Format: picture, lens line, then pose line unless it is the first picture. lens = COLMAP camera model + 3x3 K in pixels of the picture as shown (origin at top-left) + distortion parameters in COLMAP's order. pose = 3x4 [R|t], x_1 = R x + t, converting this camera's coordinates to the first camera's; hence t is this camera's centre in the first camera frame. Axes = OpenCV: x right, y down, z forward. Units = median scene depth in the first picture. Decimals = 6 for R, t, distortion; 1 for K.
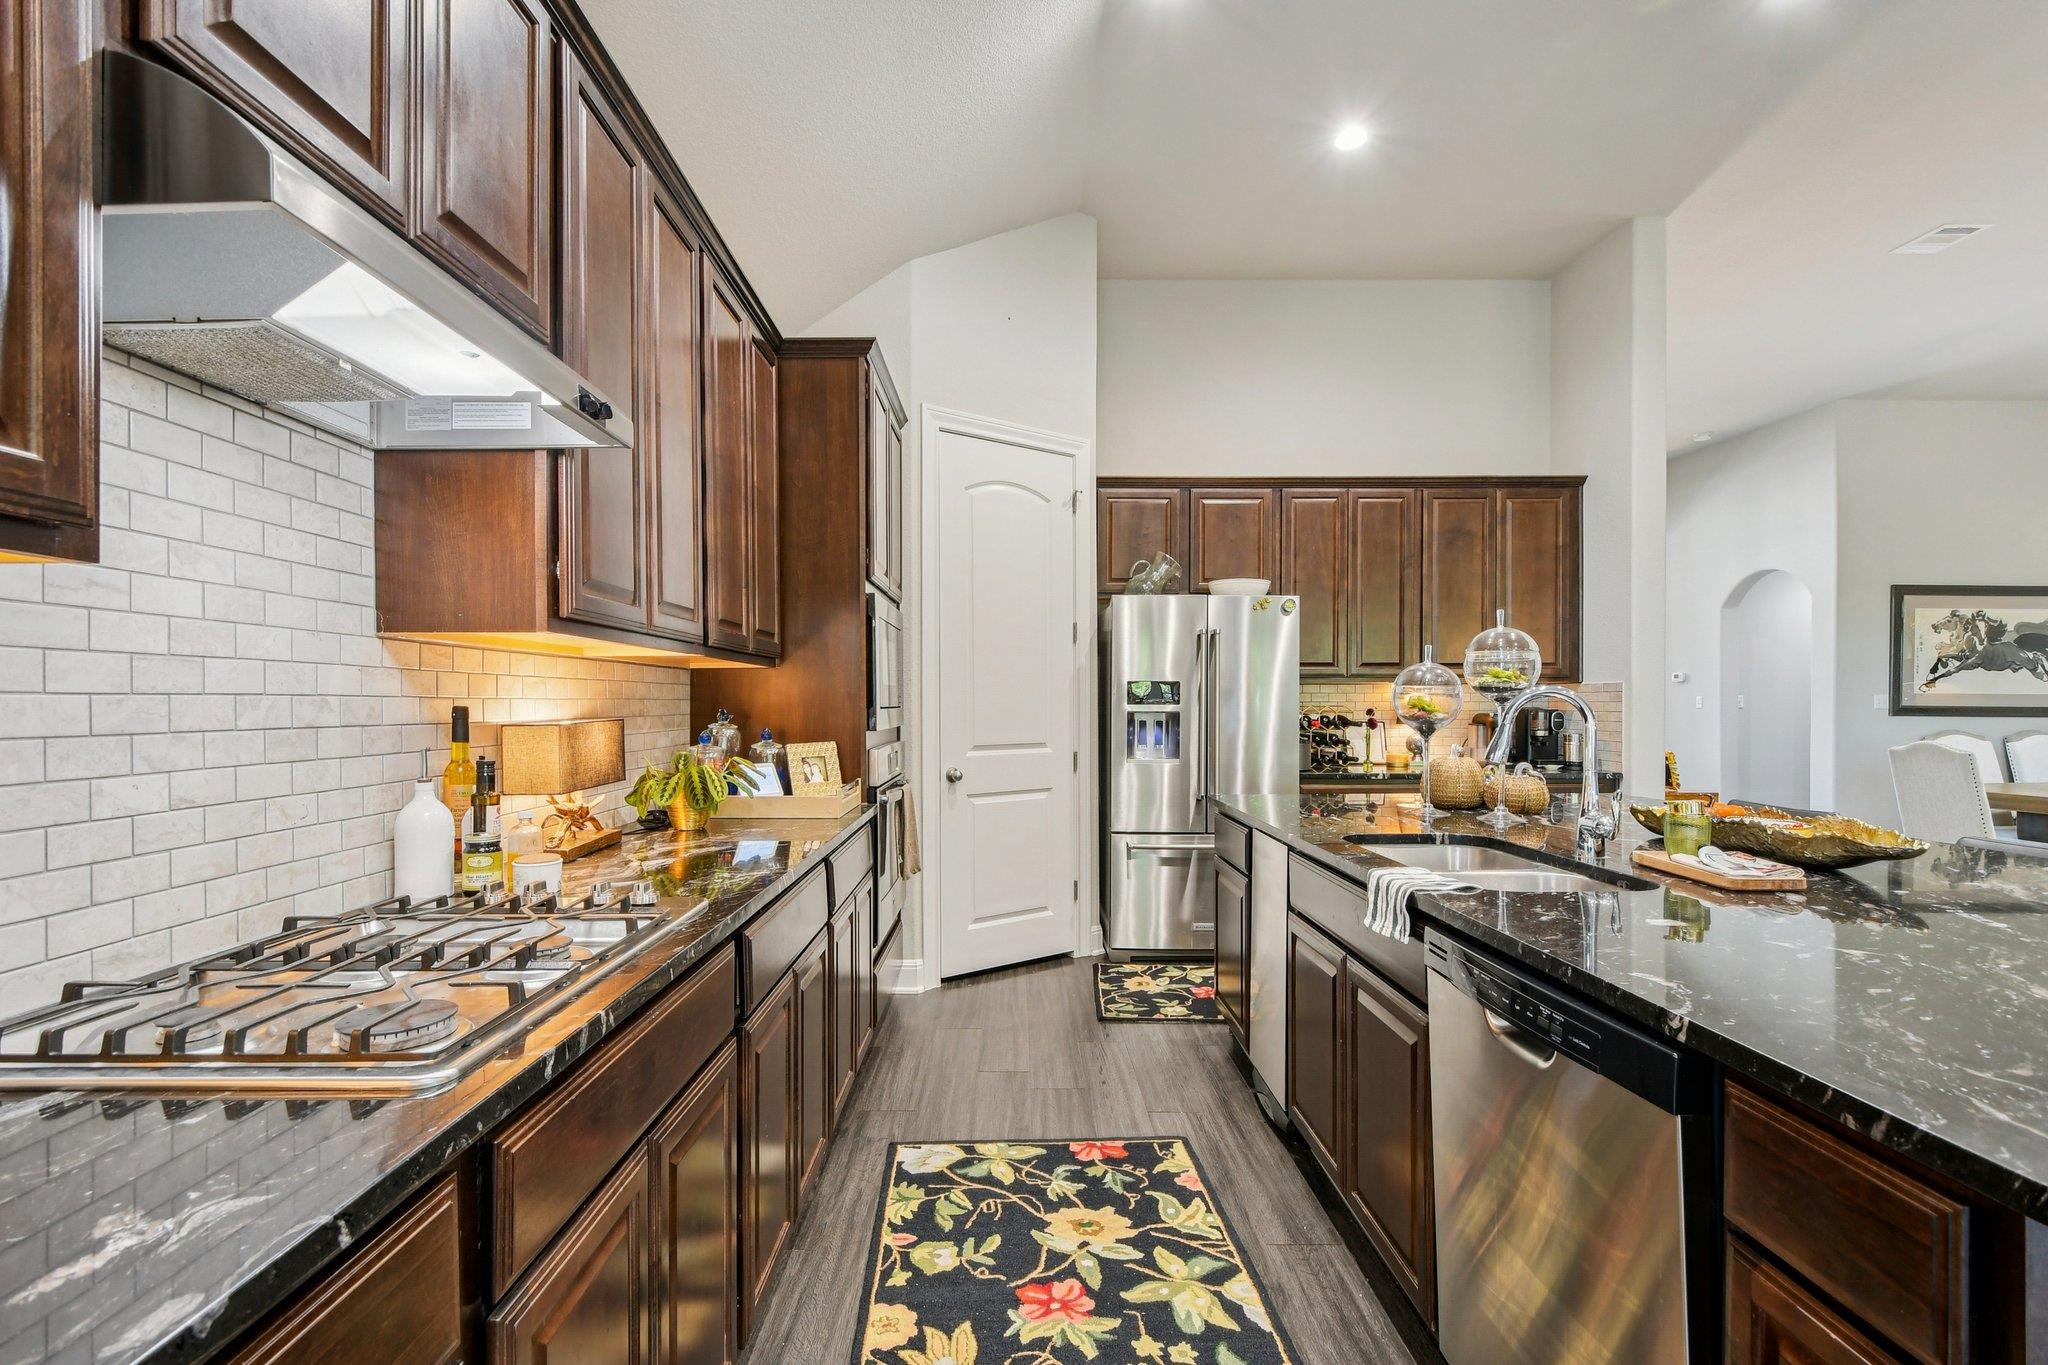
lens RADIAL K [[912.0, 0, 1021.9], [0, 912.0, 703.2], [0, 0, 1]] dist [-0.001659, -0.000261]
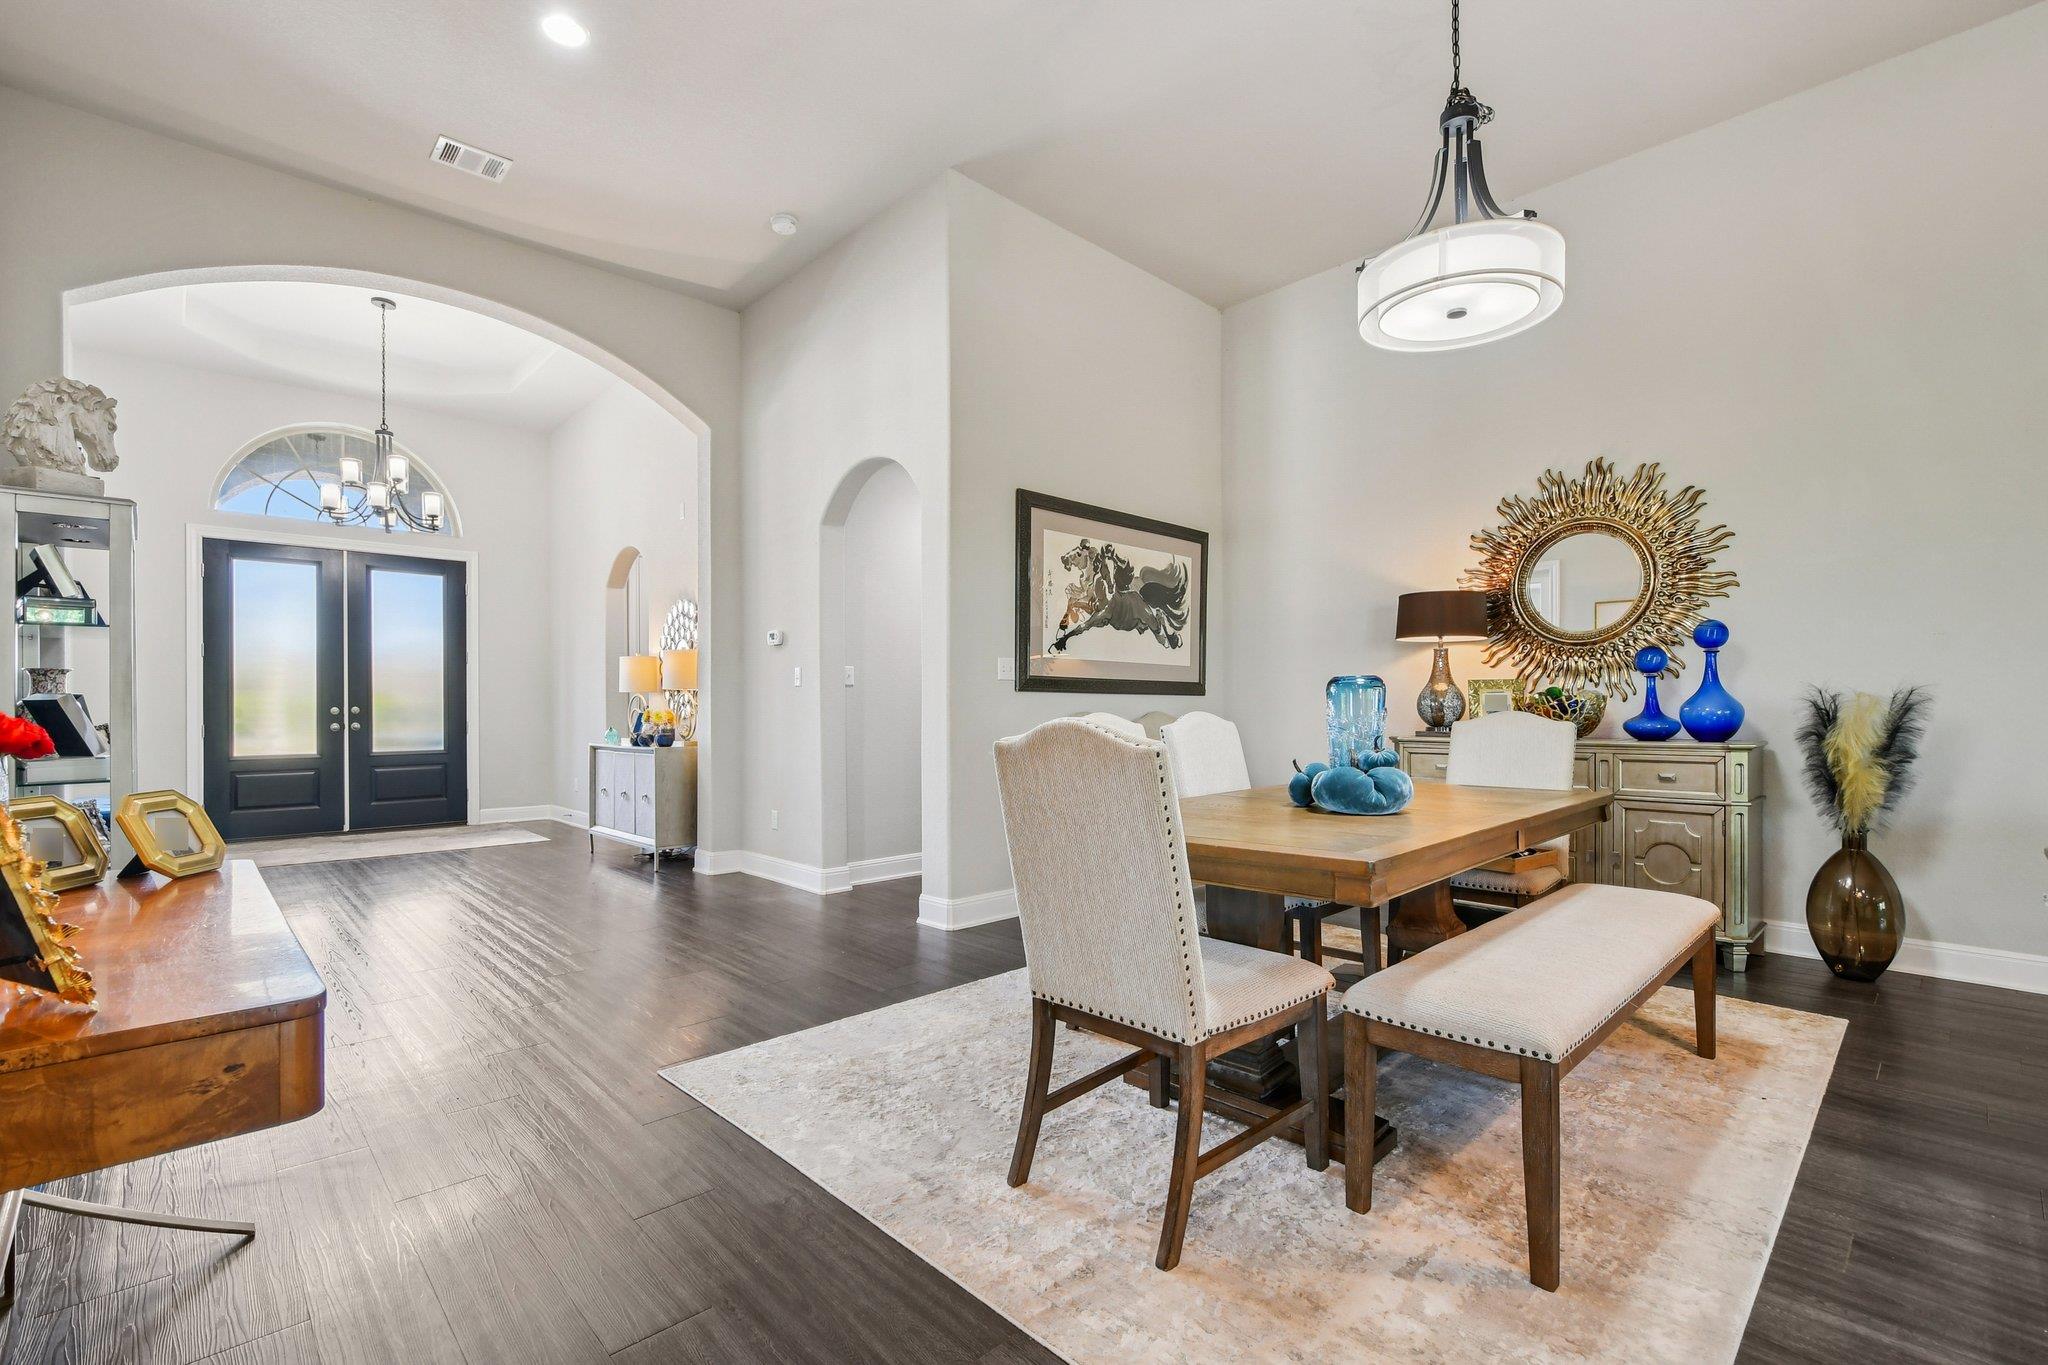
lens RADIAL K [[904.6, 0, 1012.9], [0, 904.6, 714.0], [0, 0, 1]] dist [-0.002676, -0.000712]
pose [[0.735156, -0.006514, 0.677867, 0.518651], [0.004716, 0.999979, 0.004495, 0.027065], [-0.677882, -0.000108, 0.735171, 0.532127]]
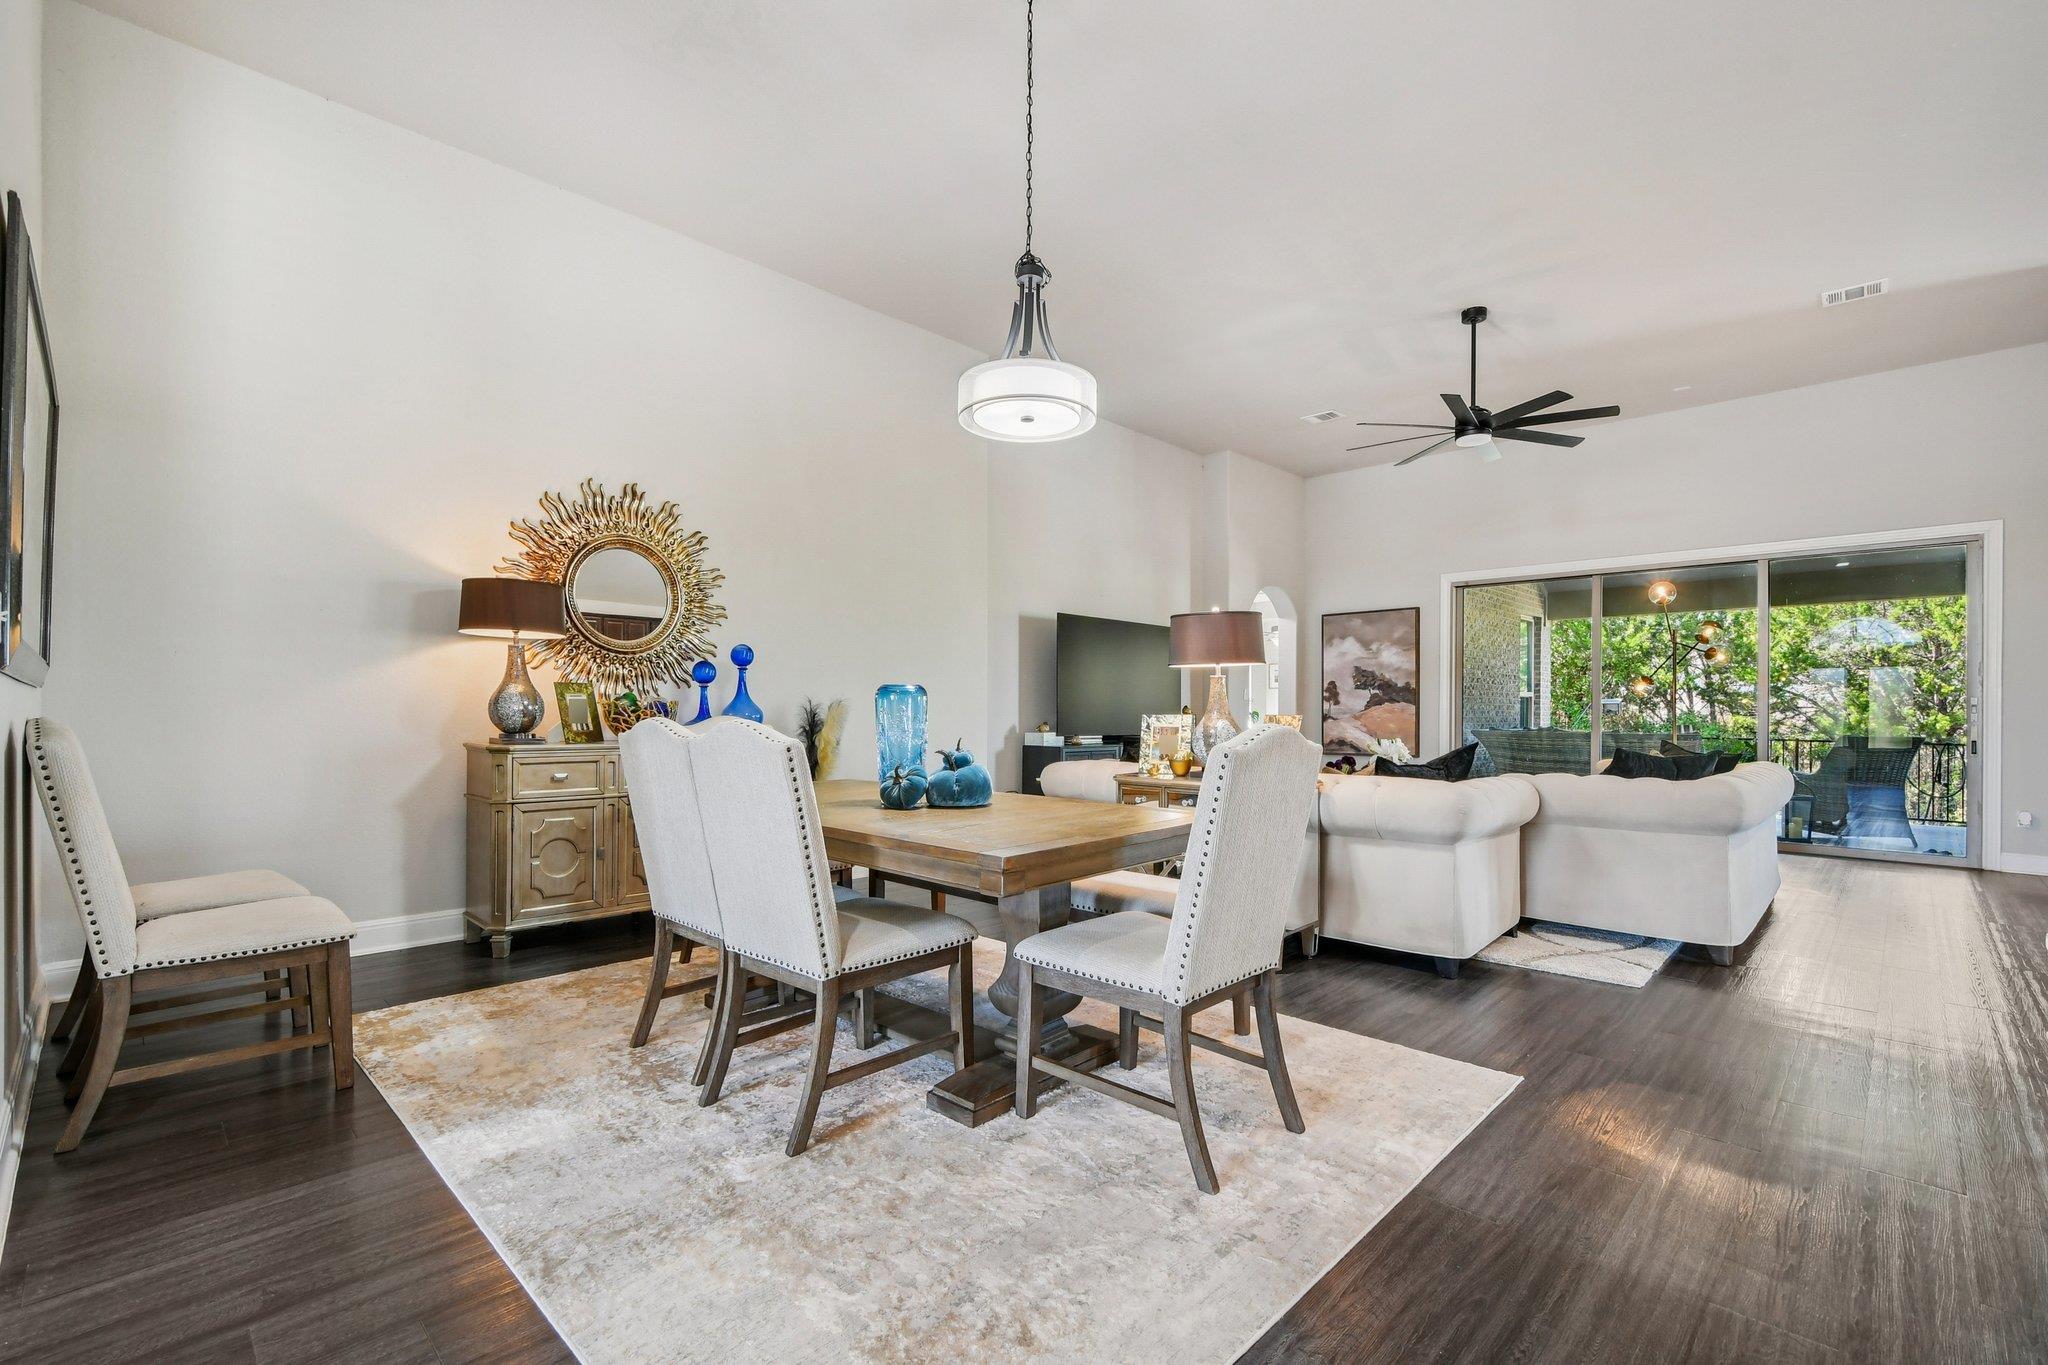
lens RADIAL K [[904.6, 0, 1012.9], [0, 904.6, 714.0], [0, 0, 1]] dist [-0.002676, -0.000712]
pose [[-0.702233, -0.003563, 0.711938, 0.553321], [-0.000401, 0.999989, 0.004609, 0.025623], [-0.711947, 0.002951, -0.702227, 0.973690]]
